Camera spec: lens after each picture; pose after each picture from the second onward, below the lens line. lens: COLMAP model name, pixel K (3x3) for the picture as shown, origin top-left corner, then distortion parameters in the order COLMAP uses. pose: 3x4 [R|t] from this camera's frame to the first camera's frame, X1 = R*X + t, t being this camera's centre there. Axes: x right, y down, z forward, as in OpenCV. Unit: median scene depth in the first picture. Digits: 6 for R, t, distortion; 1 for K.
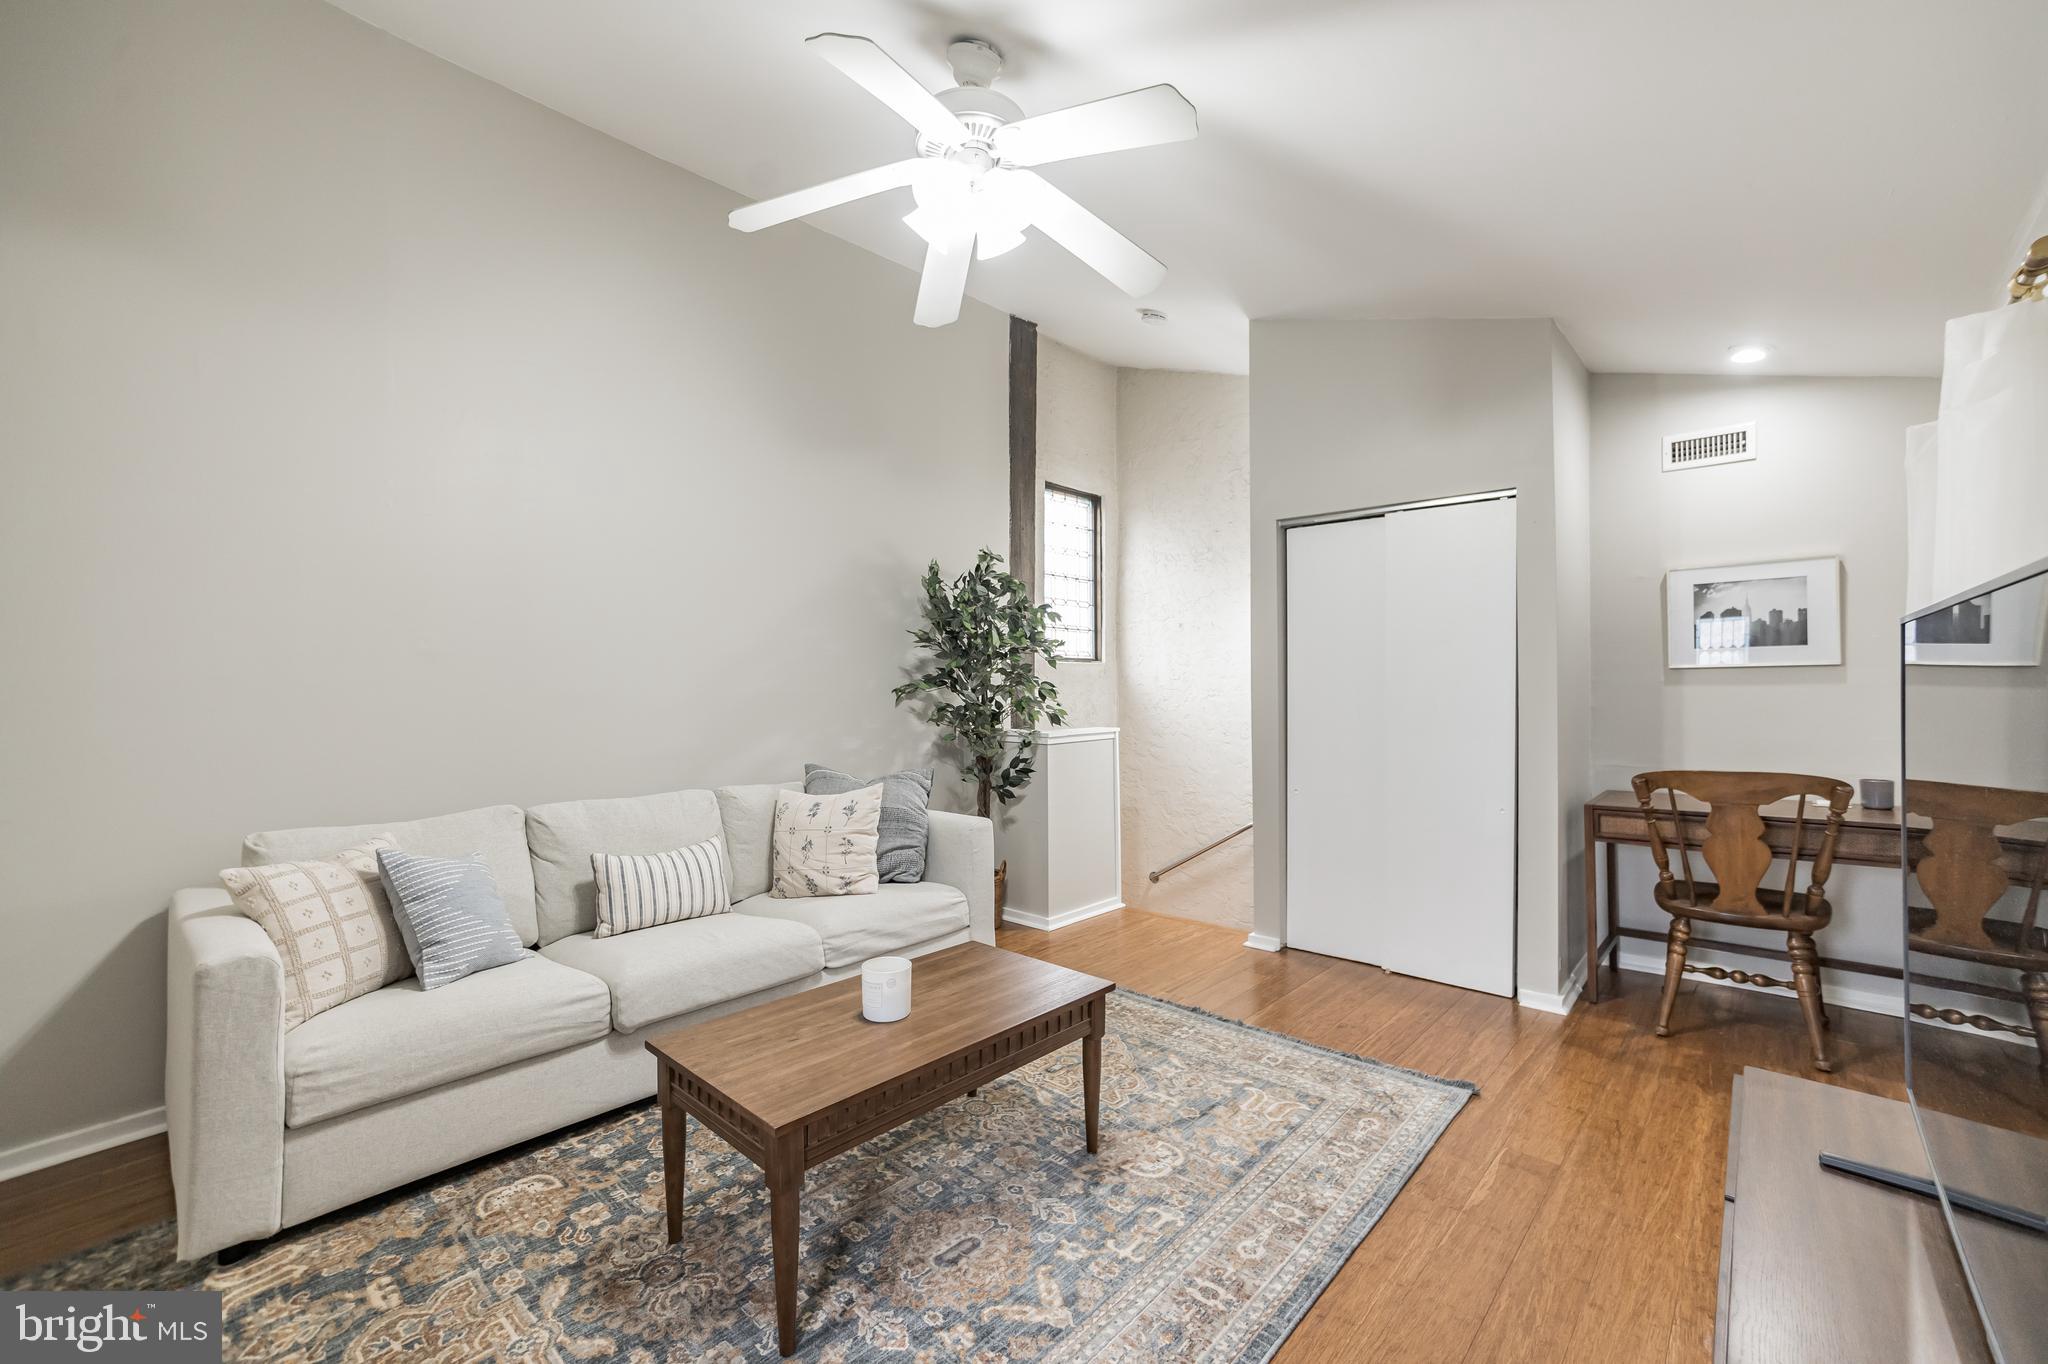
lens RADIAL K [[860.3, 0, 1039.4], [0, 860.3, 687.7], [0, 0, 1]] dist [-0.023981, 0.012824]
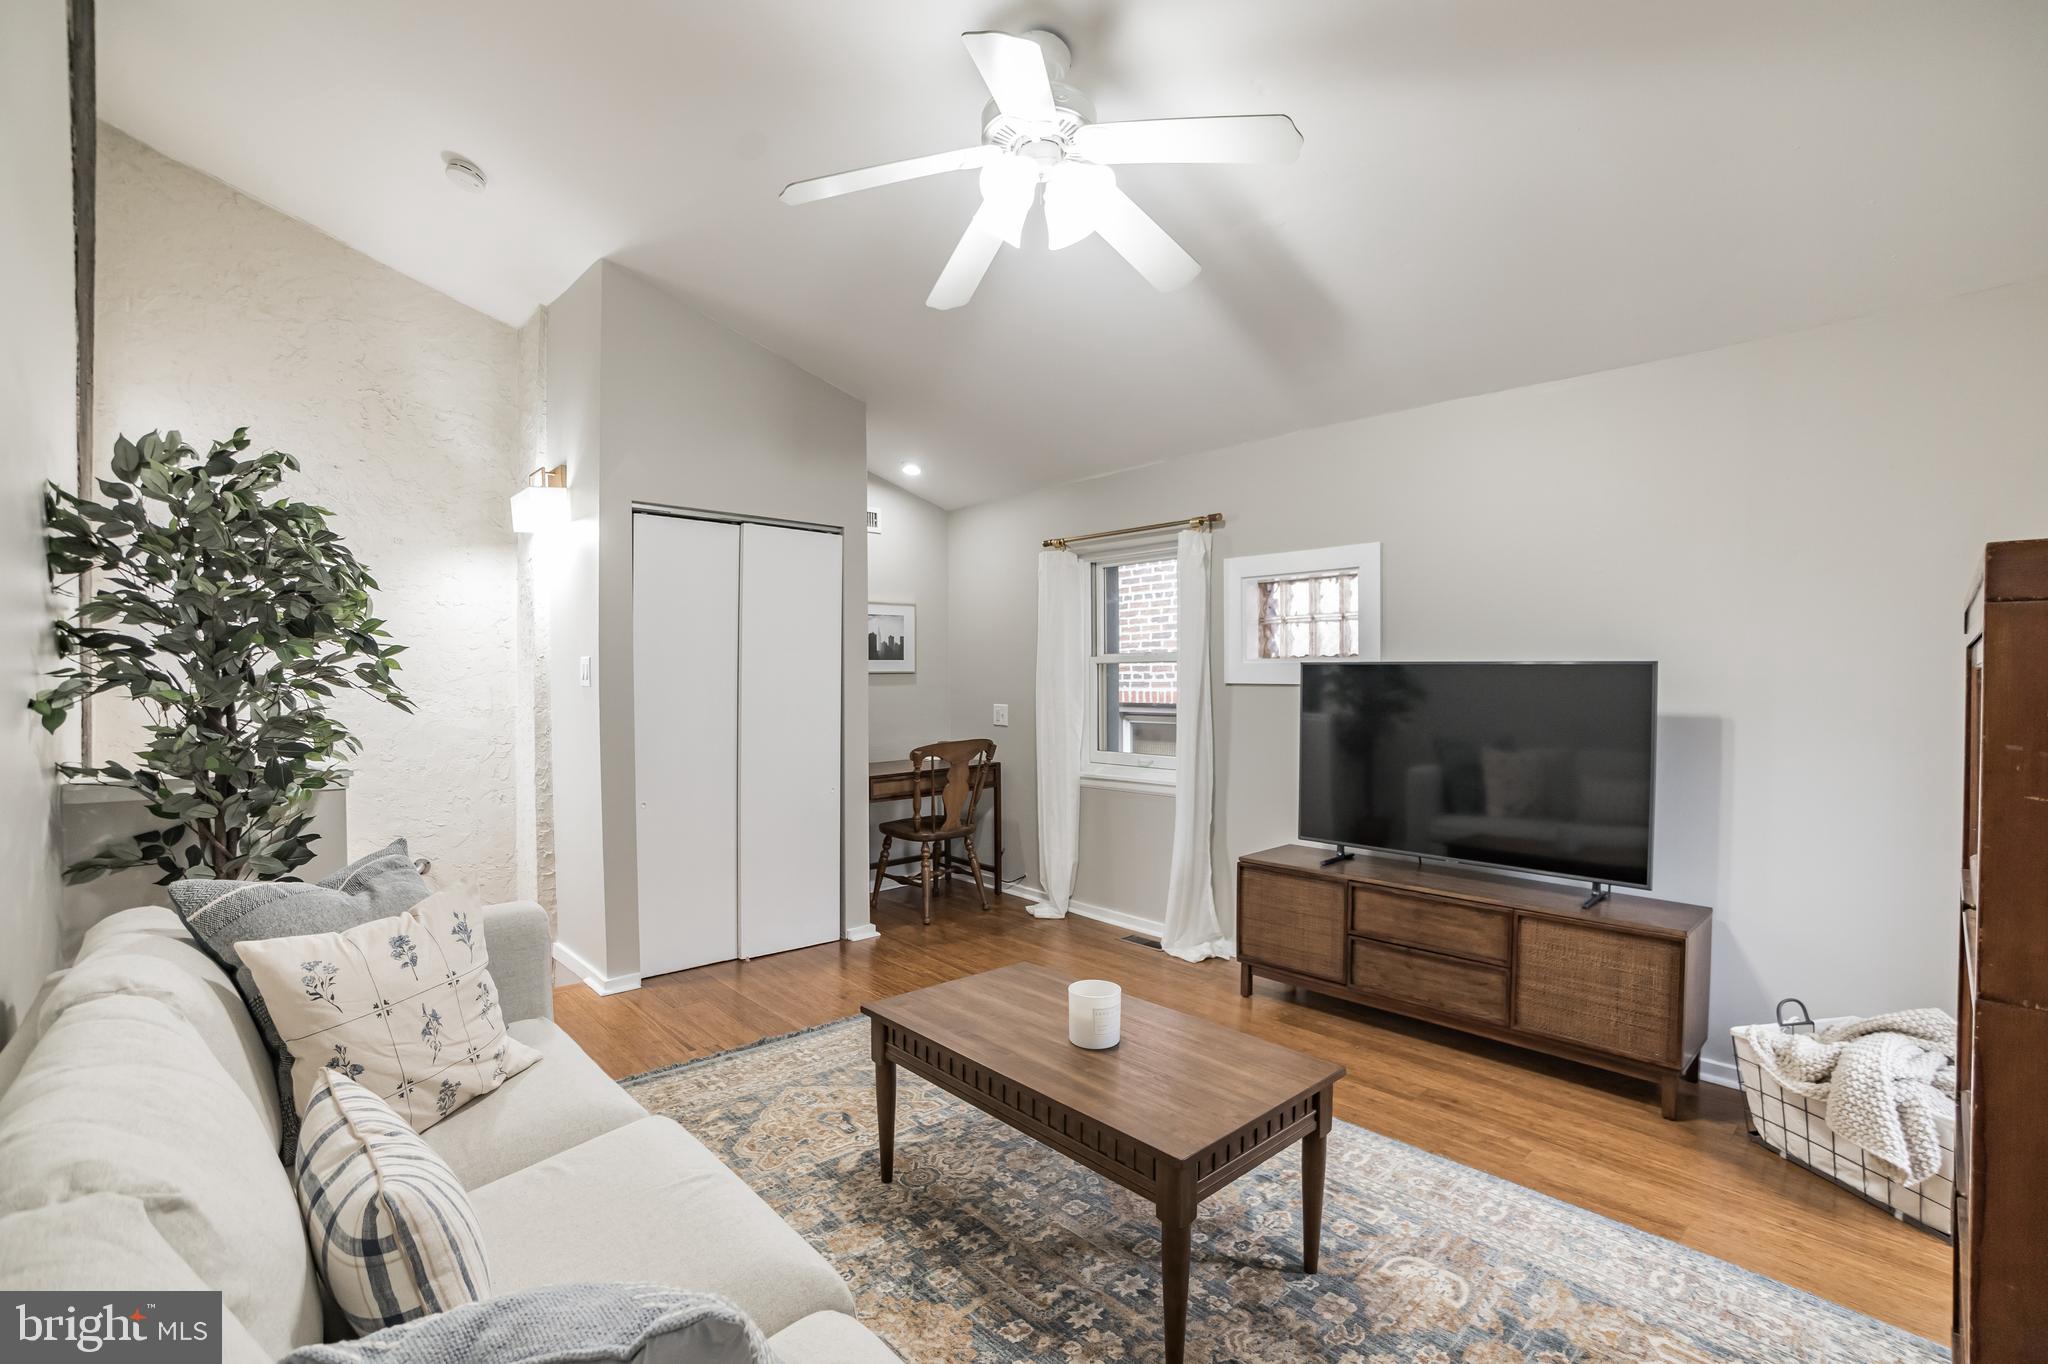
lens RADIAL K [[915.2, 0, 1029.2], [0, 915.2, 679.1], [0, 0, 1]] dist [-0.081934, 0.028053]
pose [[0.084886, 0.003359, 0.996385, -0.721238], [0.005342, 0.999978, -0.003826, -0.006897], [-0.996376, 0.005648, 0.084866, 0.606076]]
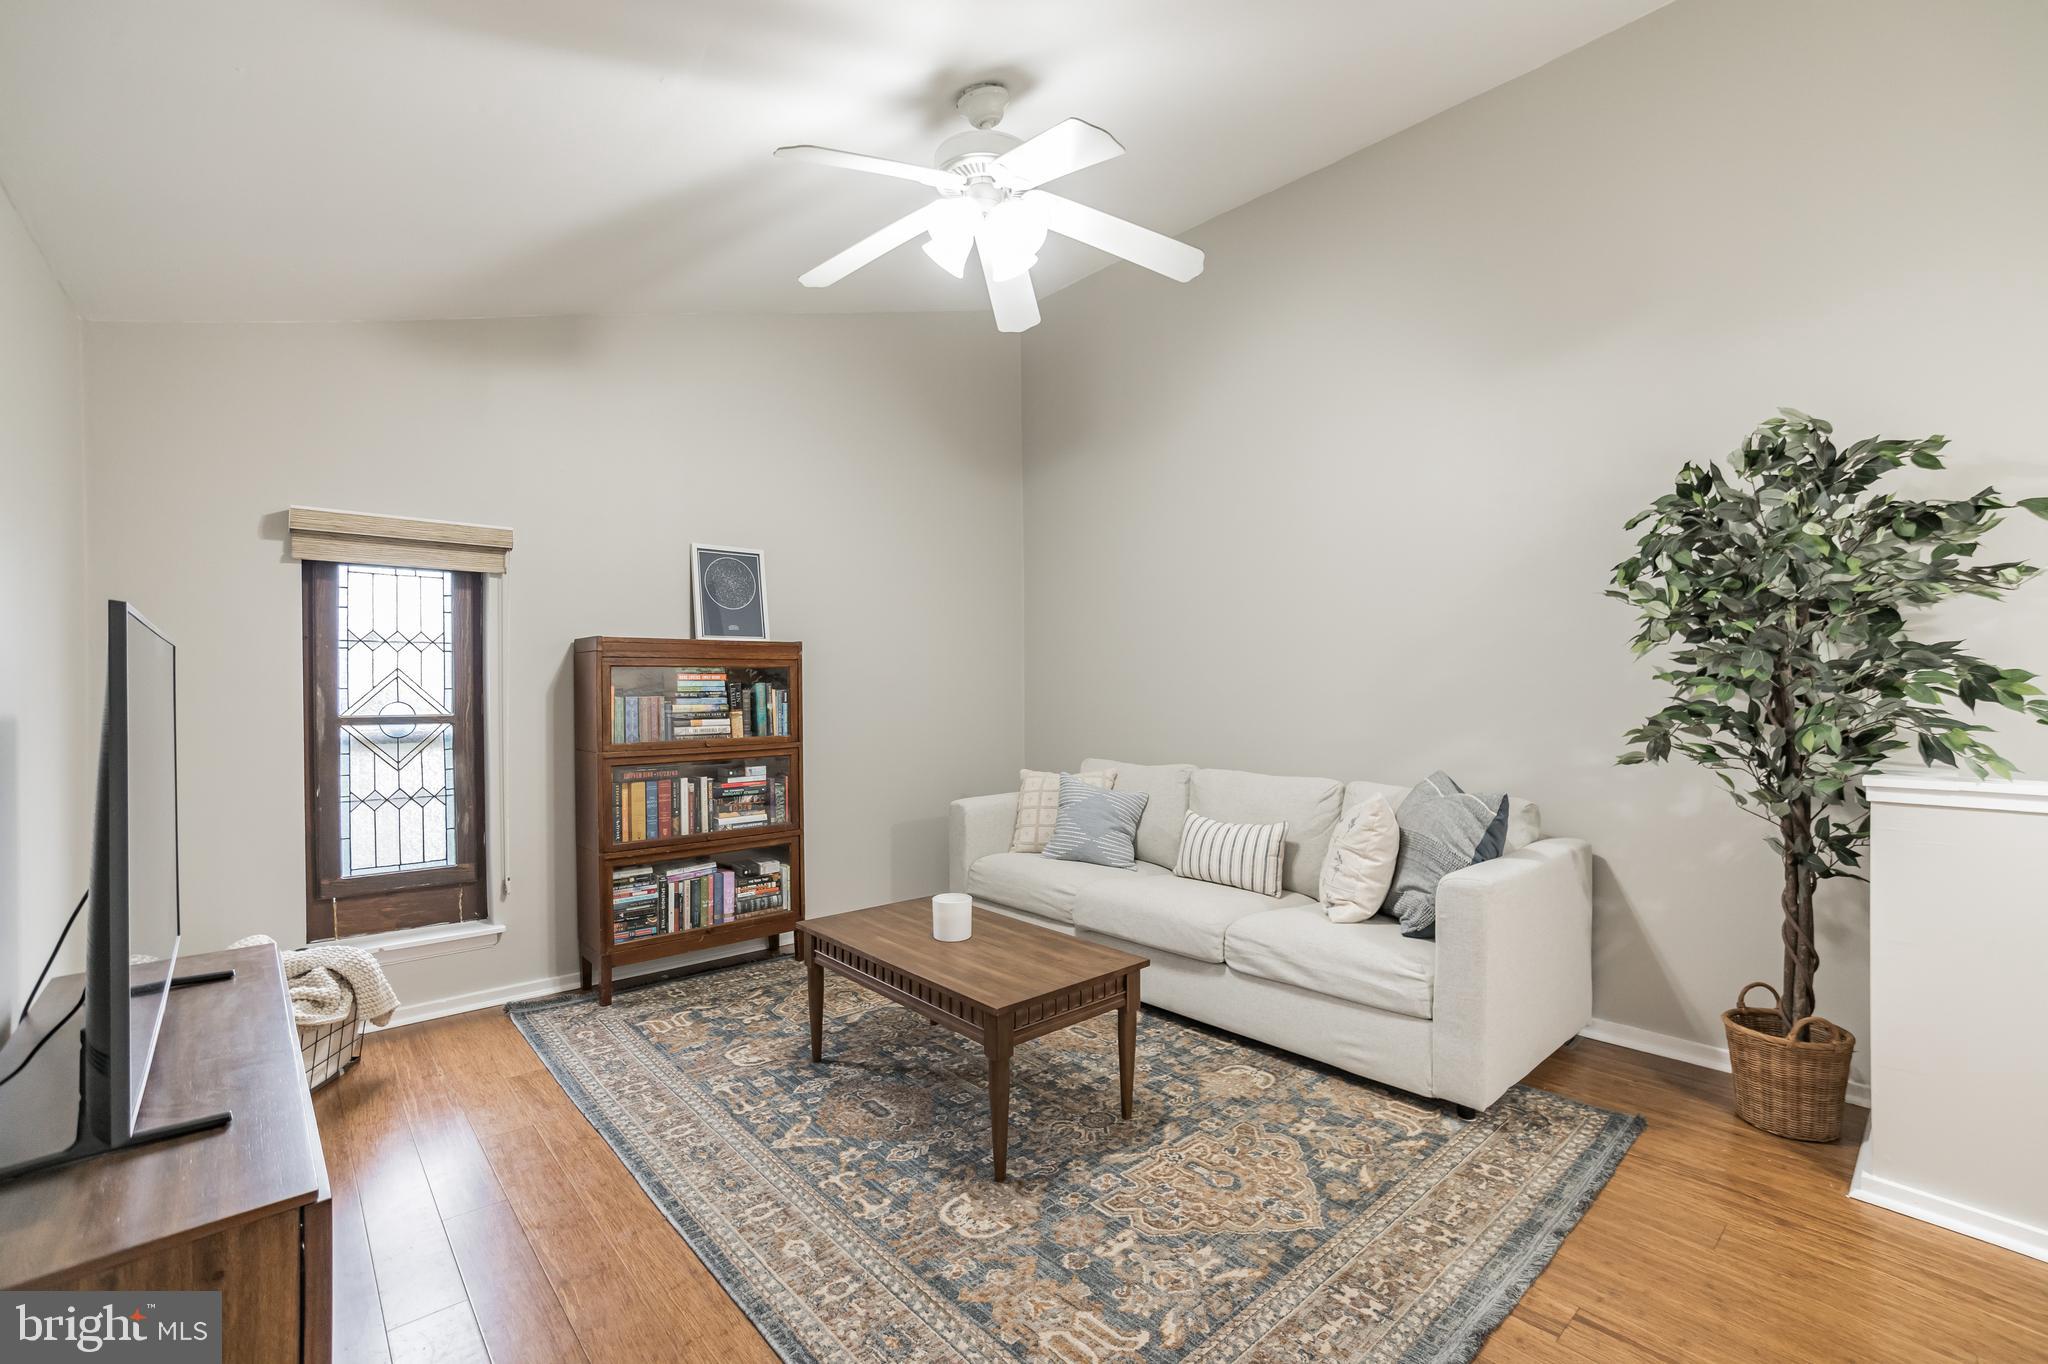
lens RADIAL K [[873.4, 0, 1024.0], [0, 873.4, 682.0], [0, 0, 1]] dist [-0.029651, -0.000071]
pose [[-0.104391, -0.000455, -0.994536, 0.675498], [-0.007634, 0.999971, 0.000343, 0.000105], [0.994507, 0.007628, -0.104392, 0.759392]]
